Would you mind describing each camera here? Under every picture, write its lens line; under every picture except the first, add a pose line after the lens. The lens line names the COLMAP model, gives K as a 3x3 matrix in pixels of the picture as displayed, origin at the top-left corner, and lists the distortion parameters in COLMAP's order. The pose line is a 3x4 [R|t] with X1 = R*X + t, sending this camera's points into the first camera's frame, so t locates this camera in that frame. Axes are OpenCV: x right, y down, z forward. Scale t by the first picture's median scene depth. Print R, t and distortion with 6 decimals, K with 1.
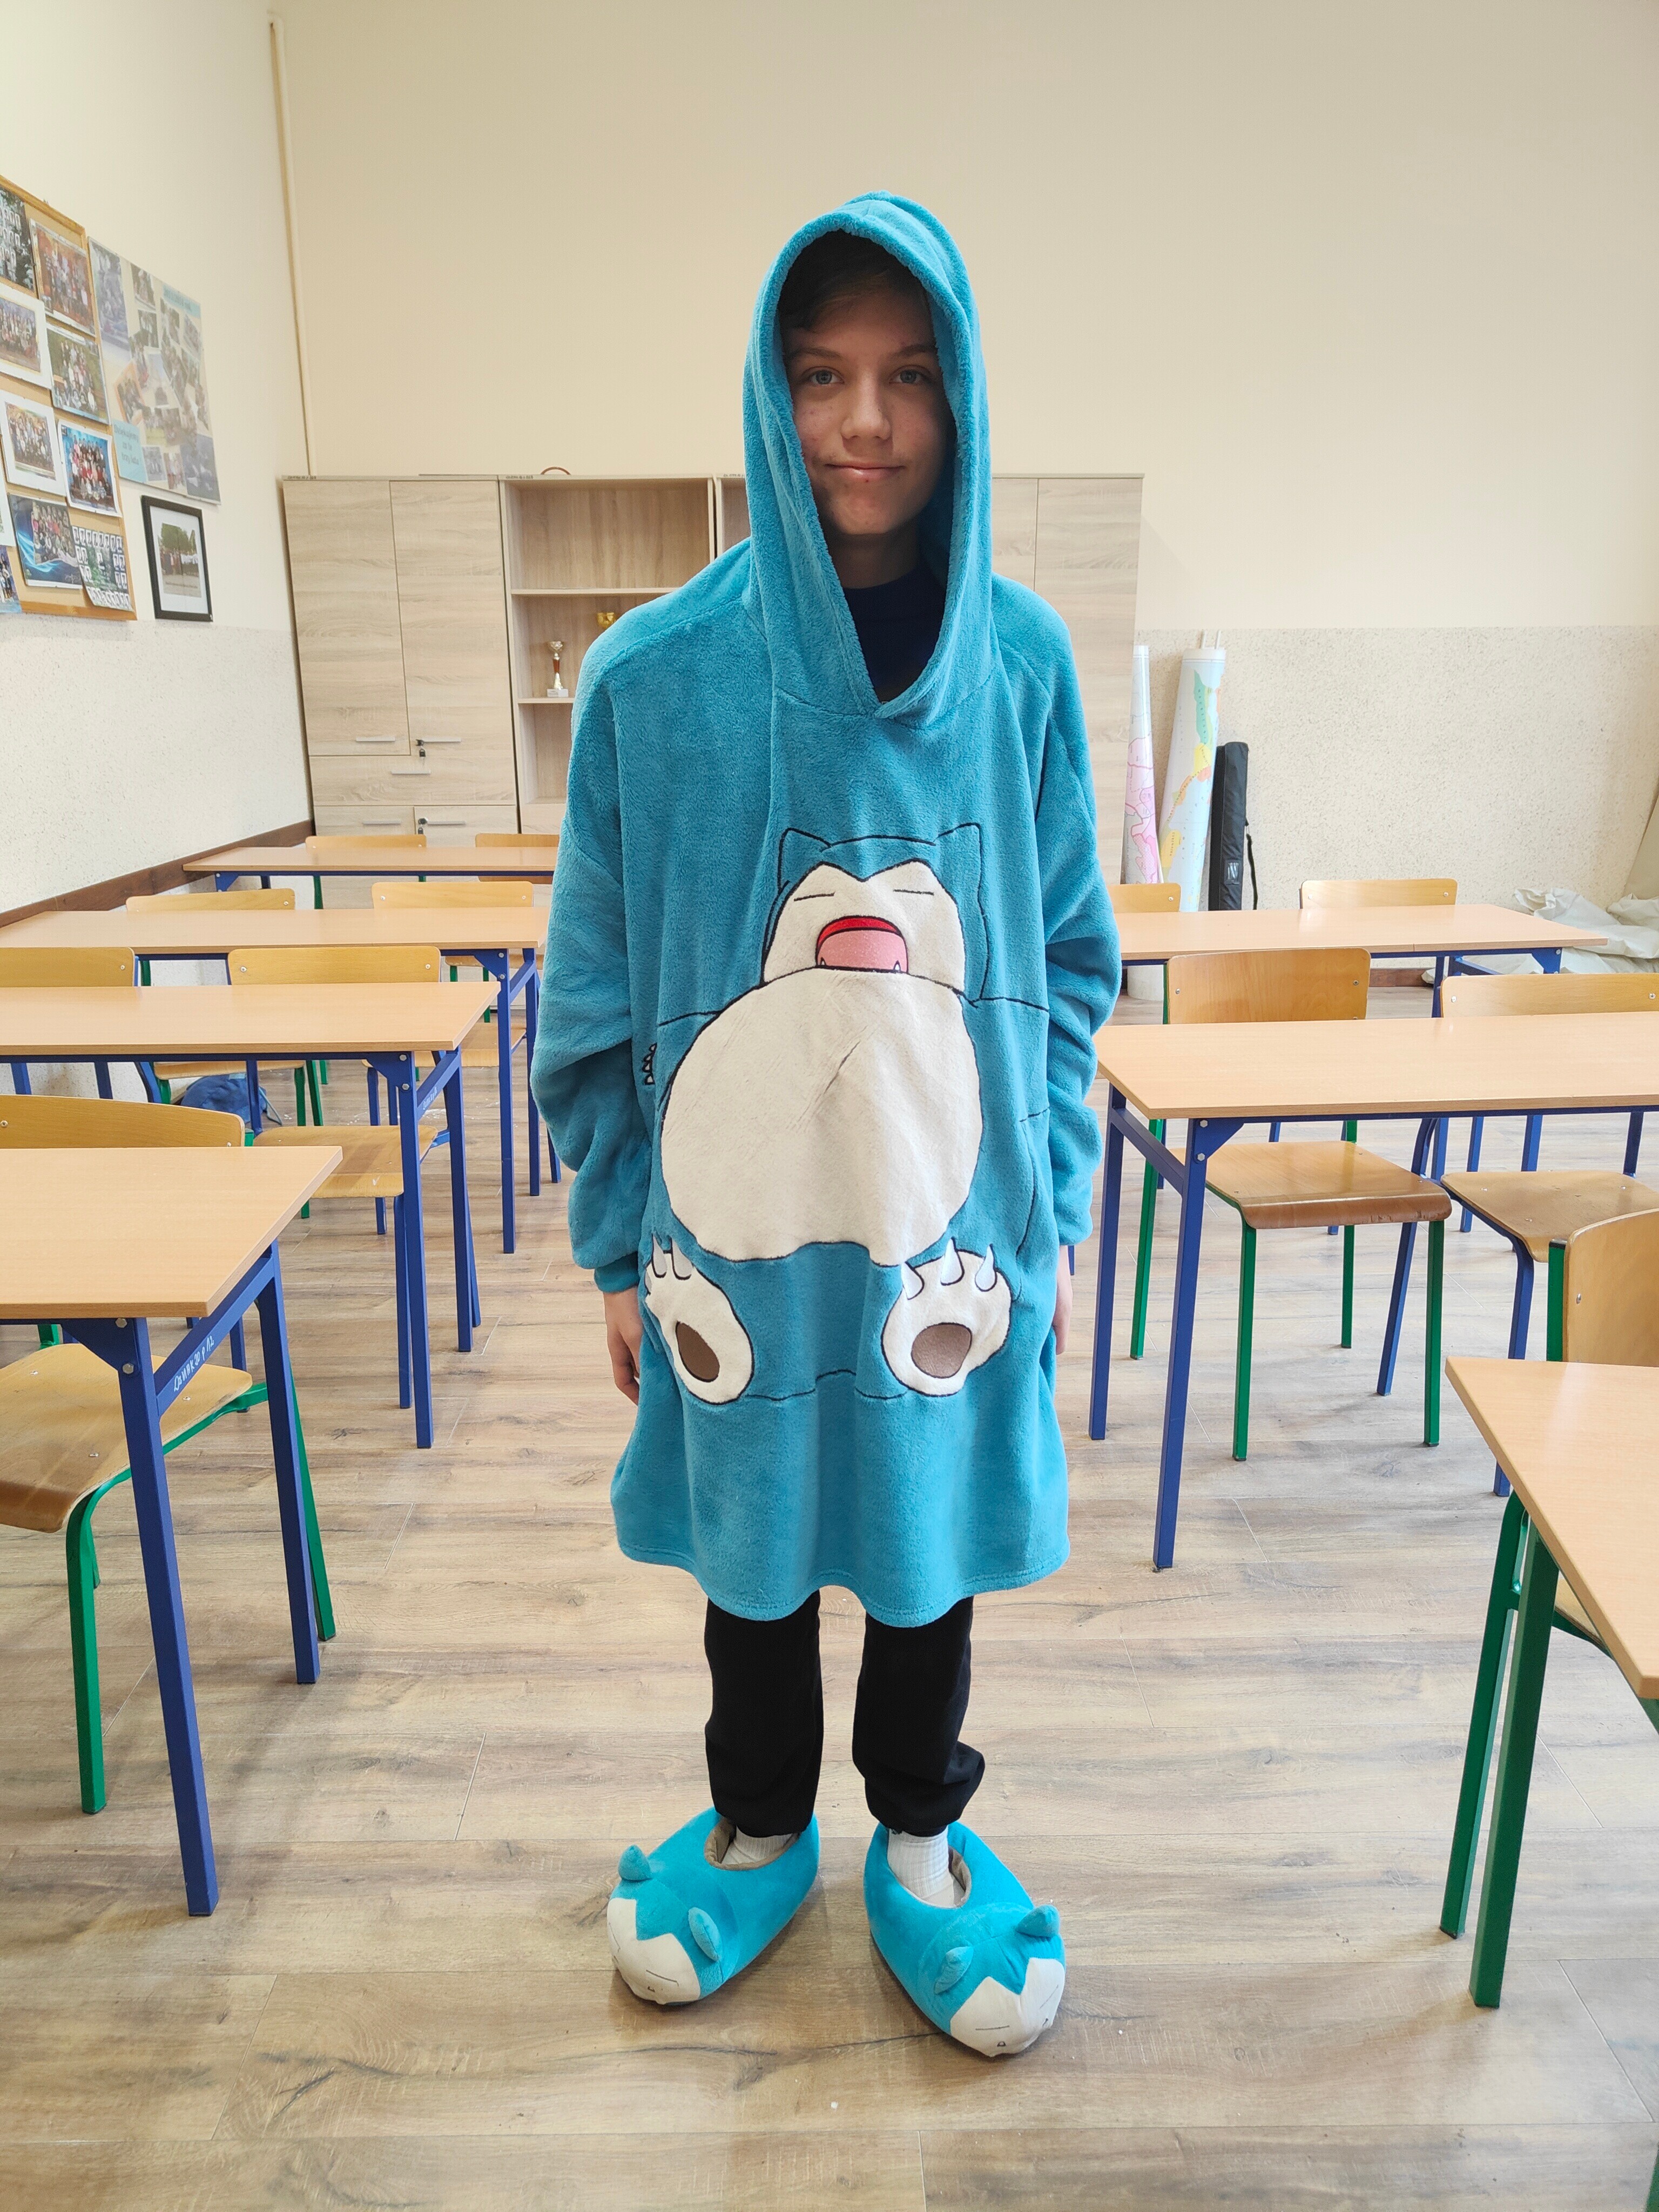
lens RADIAL K [[1570.2, 0, 824.3], [0, 1570.2, 1102.0], [0, 0, 1]] dist [0.016592, 0.000988]
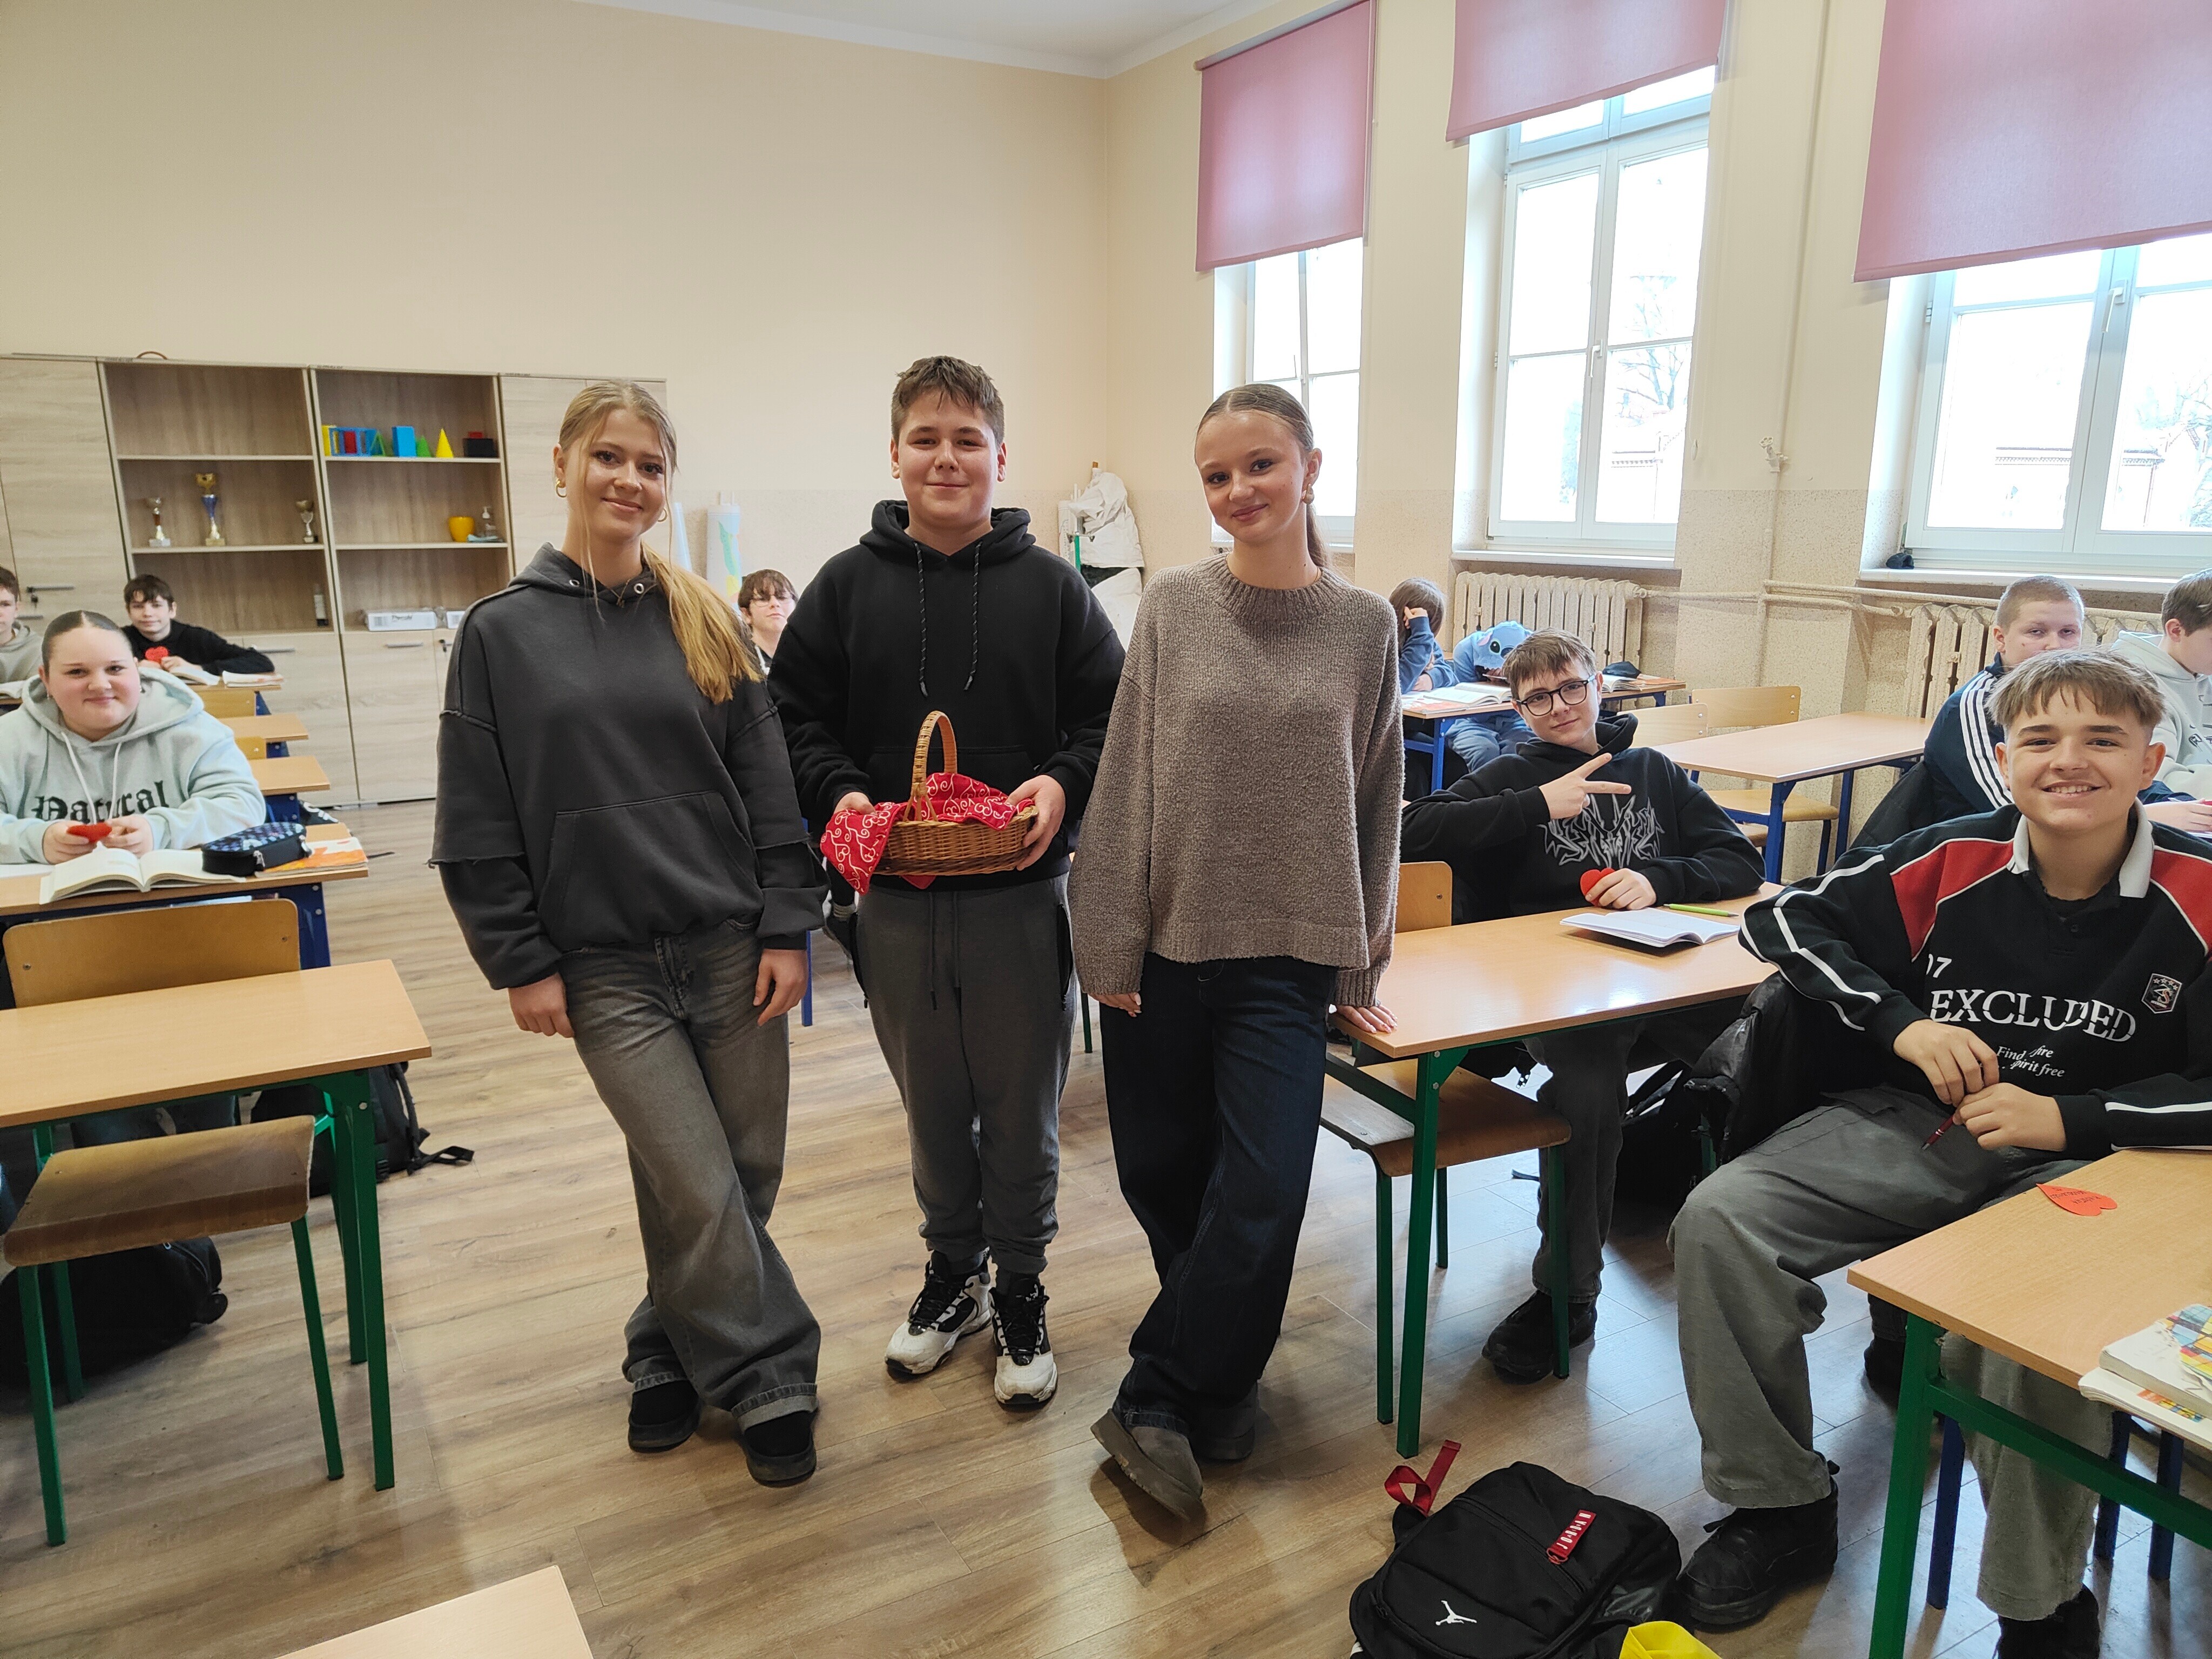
lens RADIAL K [[1570.2, 0, 1104.6], [0, 1570.2, 830.5], [0, 0, 1]] dist [0.016592, 0.000988]
pose [[0.881551, -0.096372, 0.462148, -0.119848], [0.121550, 0.992272, -0.024939, 0.057014], [-0.456173, 0.078159, 0.886452, -0.307237]]
